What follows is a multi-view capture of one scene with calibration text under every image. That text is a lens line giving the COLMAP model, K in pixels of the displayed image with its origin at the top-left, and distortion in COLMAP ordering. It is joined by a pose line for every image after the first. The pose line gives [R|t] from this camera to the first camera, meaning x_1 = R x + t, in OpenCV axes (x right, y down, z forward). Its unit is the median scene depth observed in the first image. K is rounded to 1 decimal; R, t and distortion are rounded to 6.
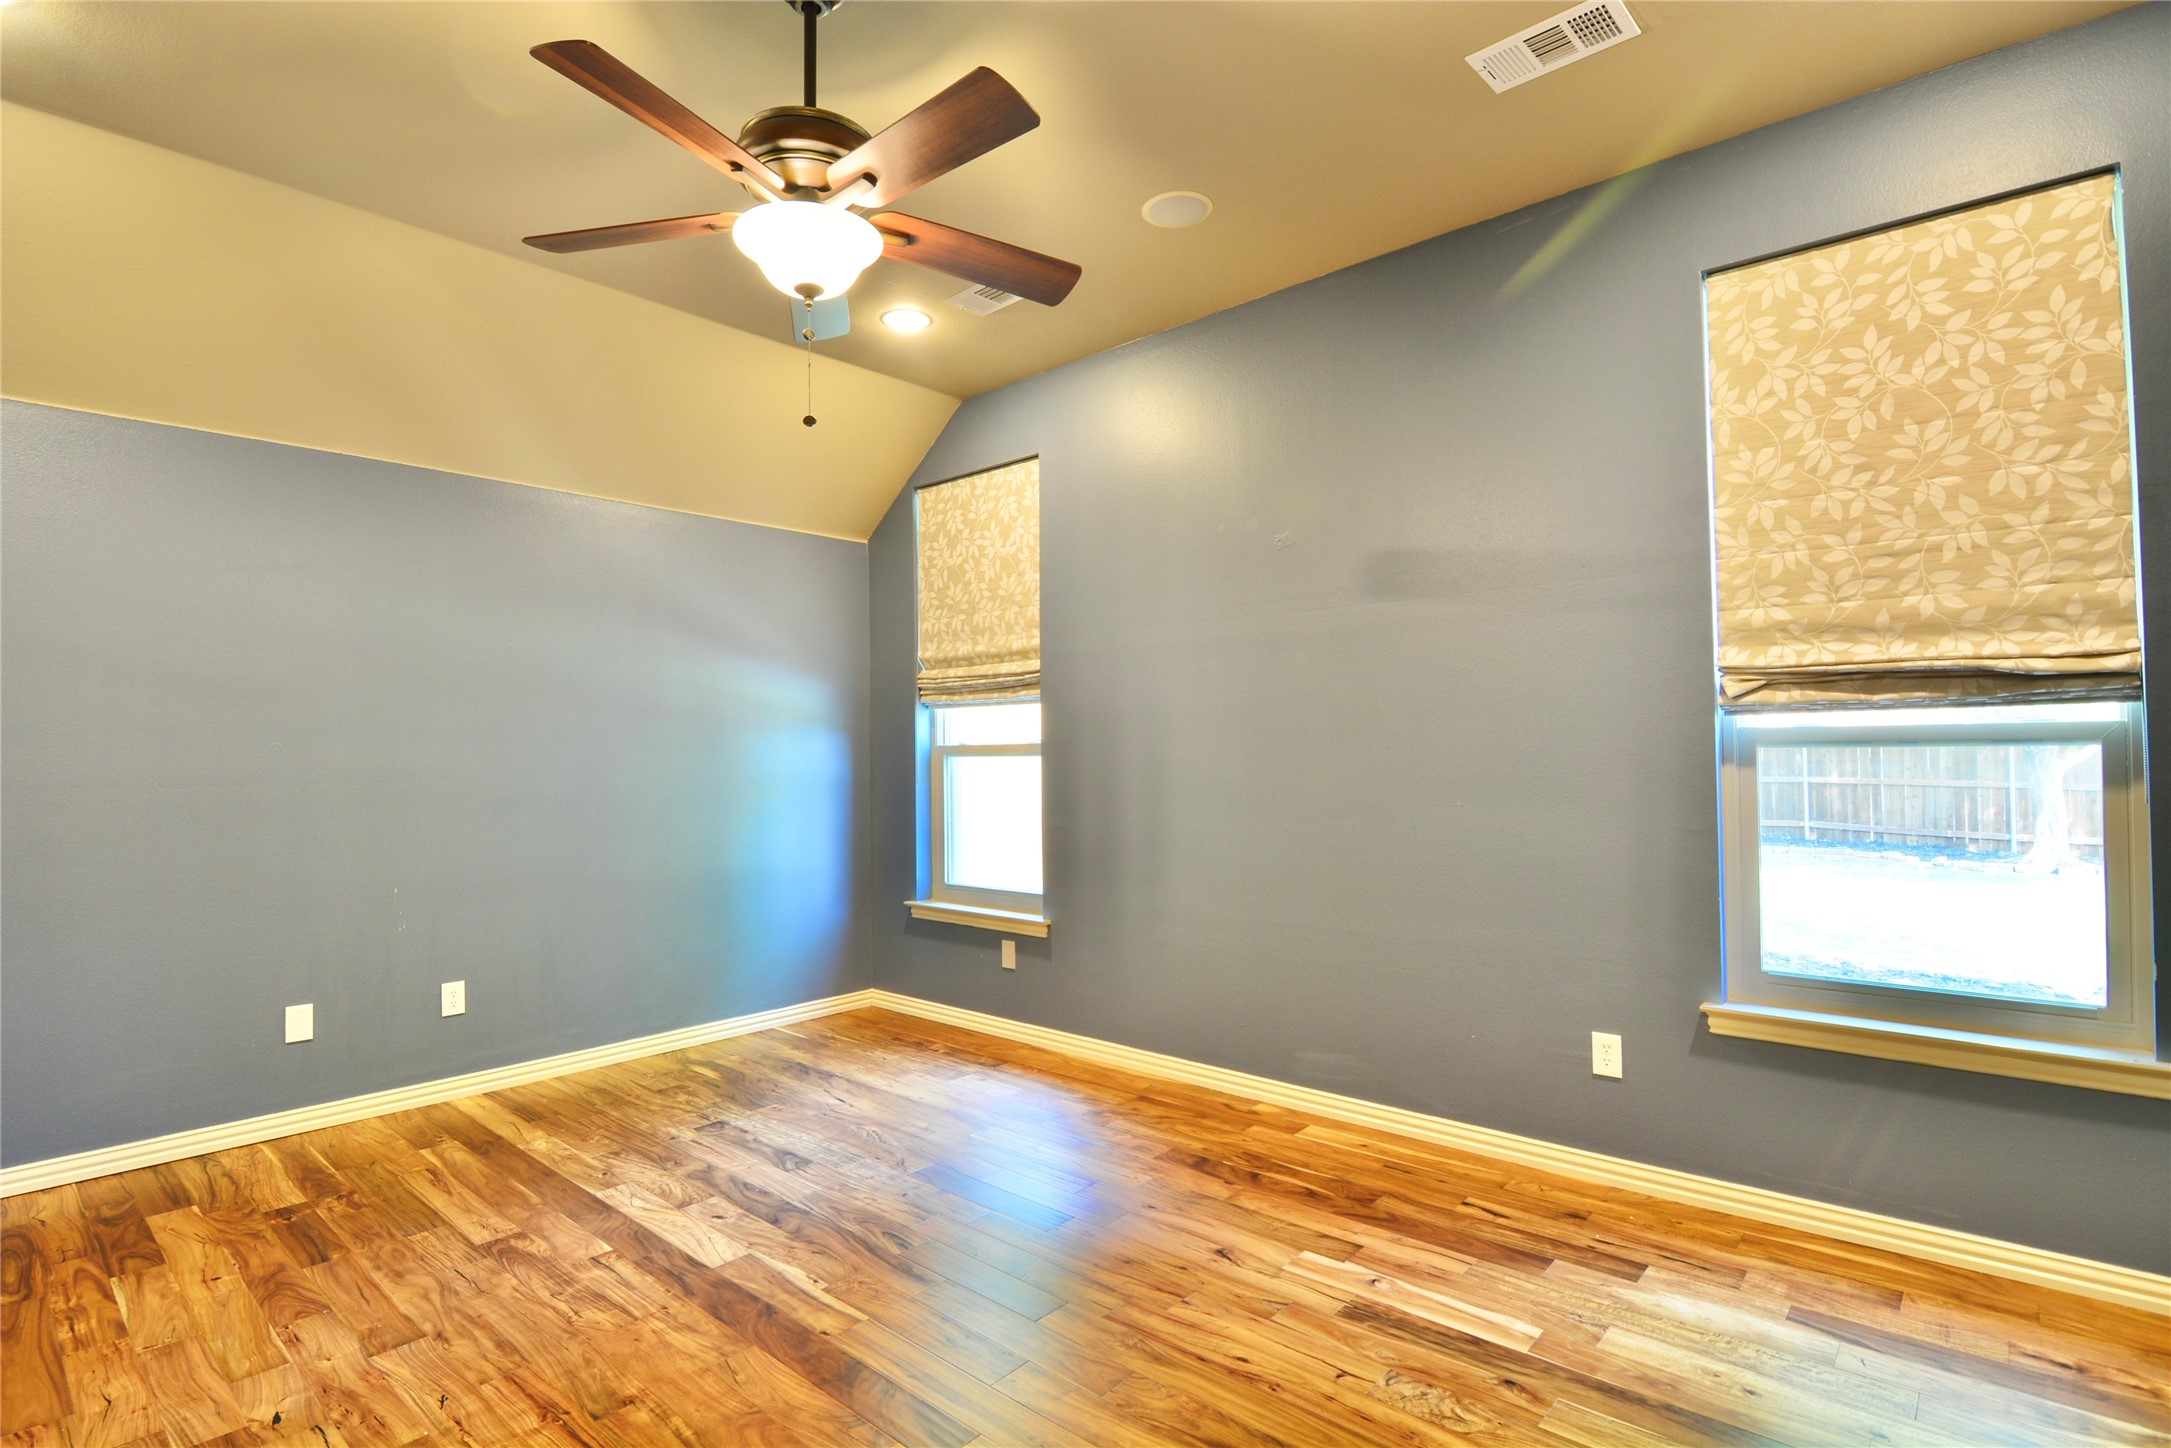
lens RADIAL K [[1052.3, 0, 1071.7], [0, 1052.3, 734.0], [0, 0, 1]] dist [-0.008346, -0.006831]
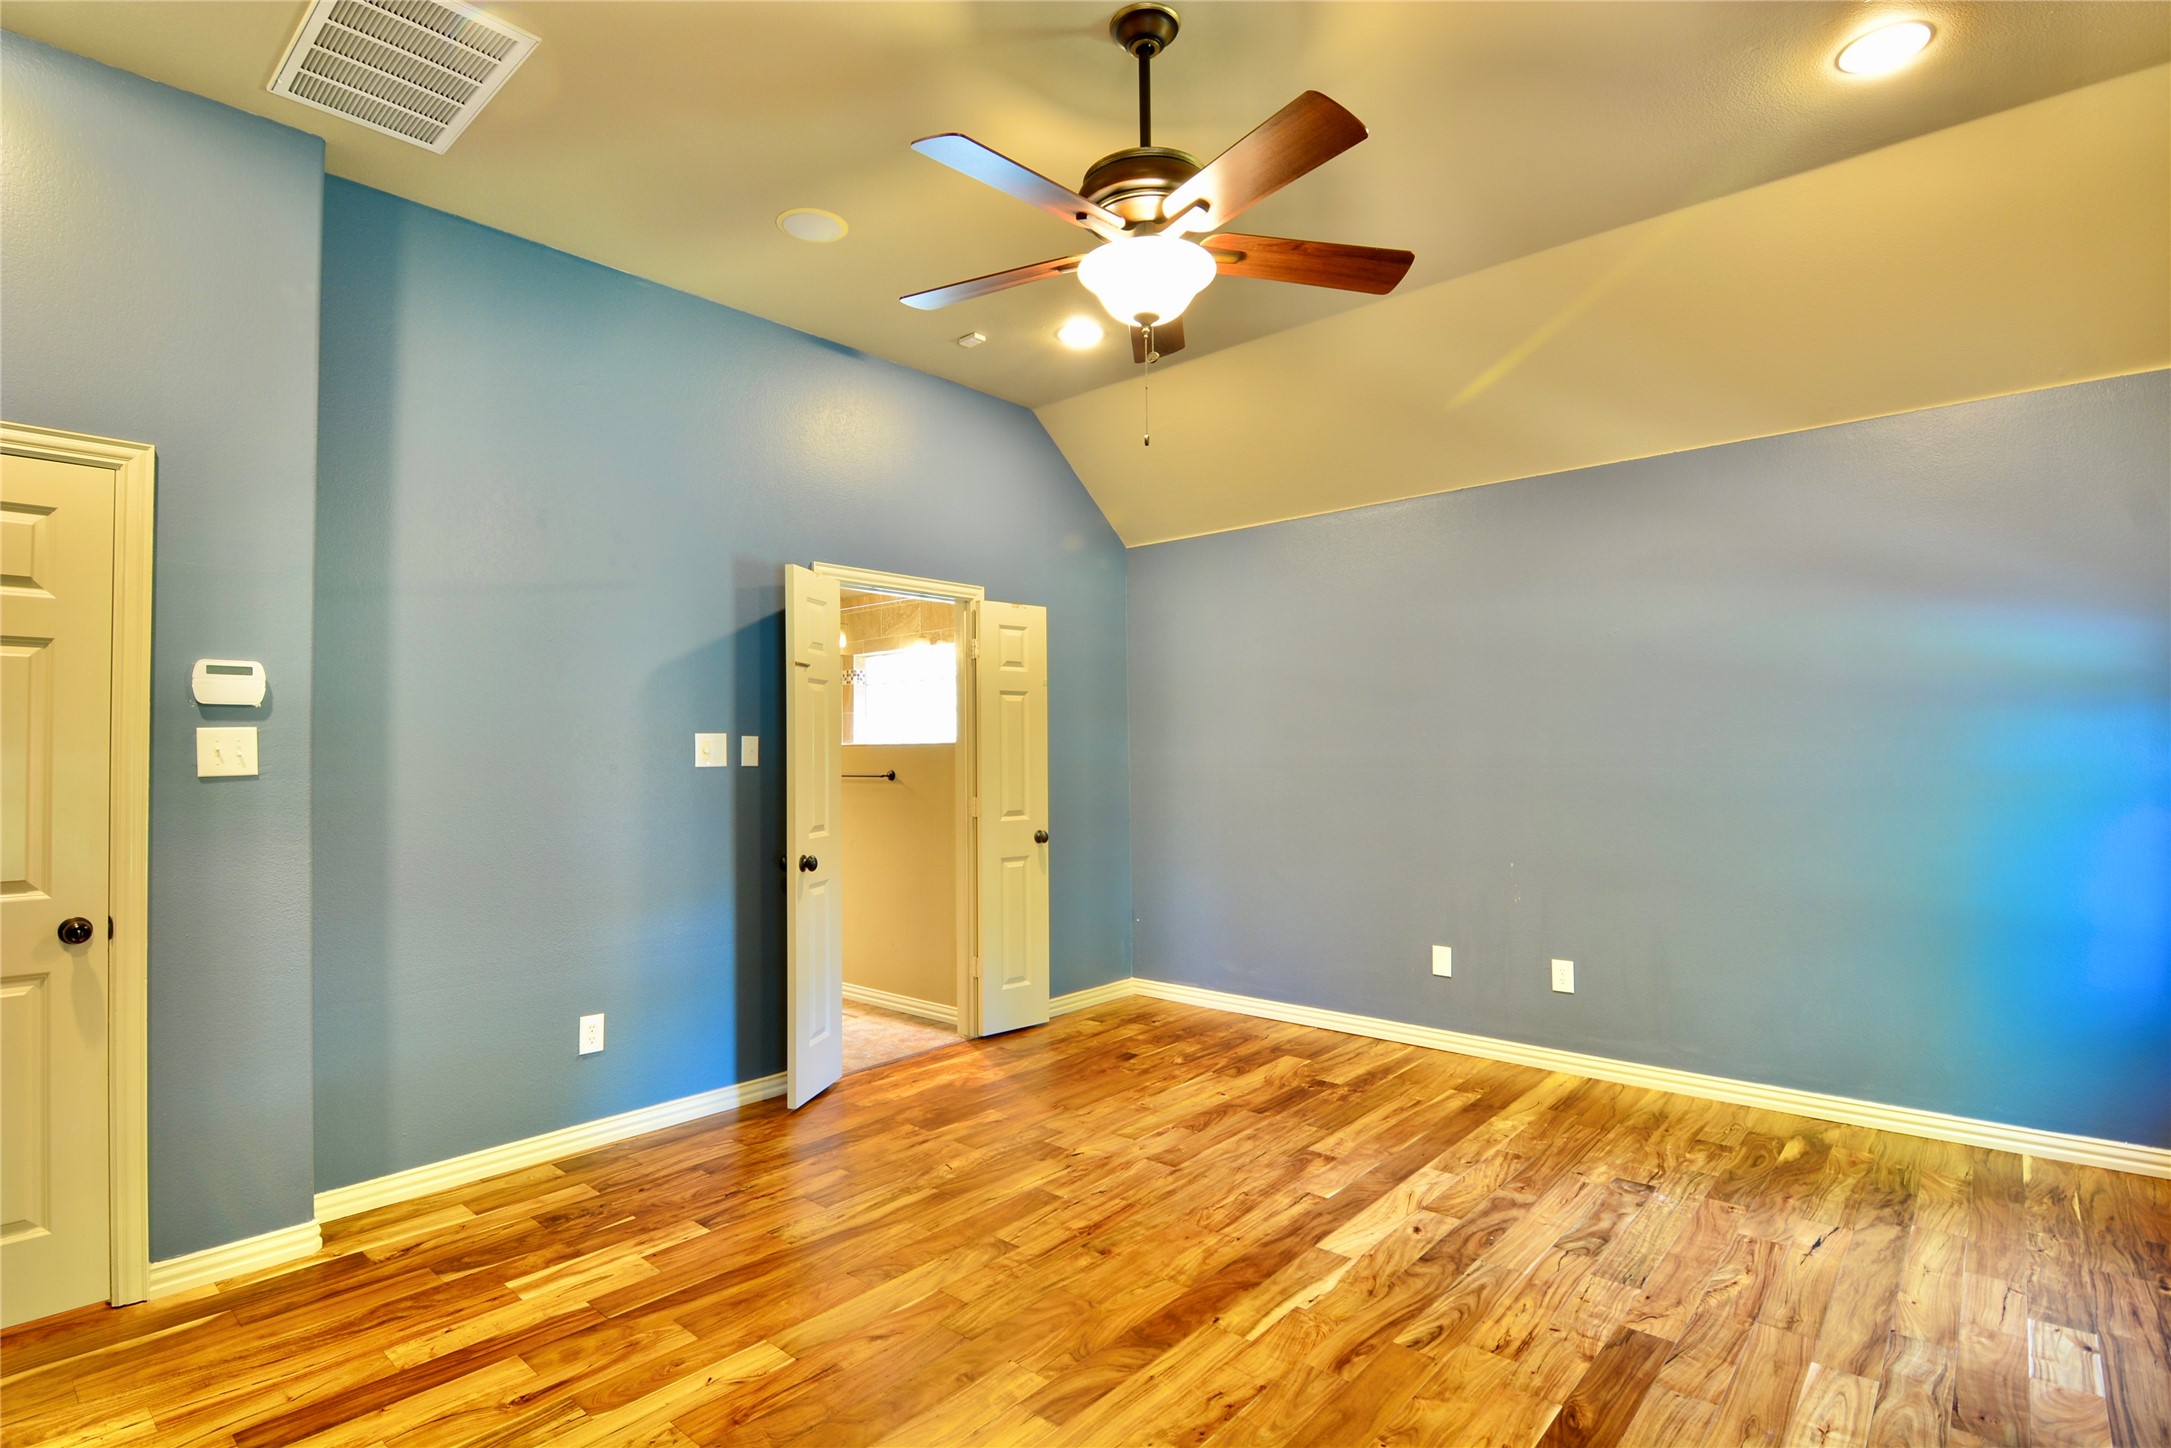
lens RADIAL K [[1052.3, 0, 1070.8], [0, 1052.3, 724.6], [0, 0, 1]] dist [-0.008346, -0.006831]
pose [[0.012634, -0.015740, -0.999796, 0.574556], [0.026297, 0.999535, -0.015404, 0.004940], [0.999574, -0.026097, 0.013042, 0.627846]]
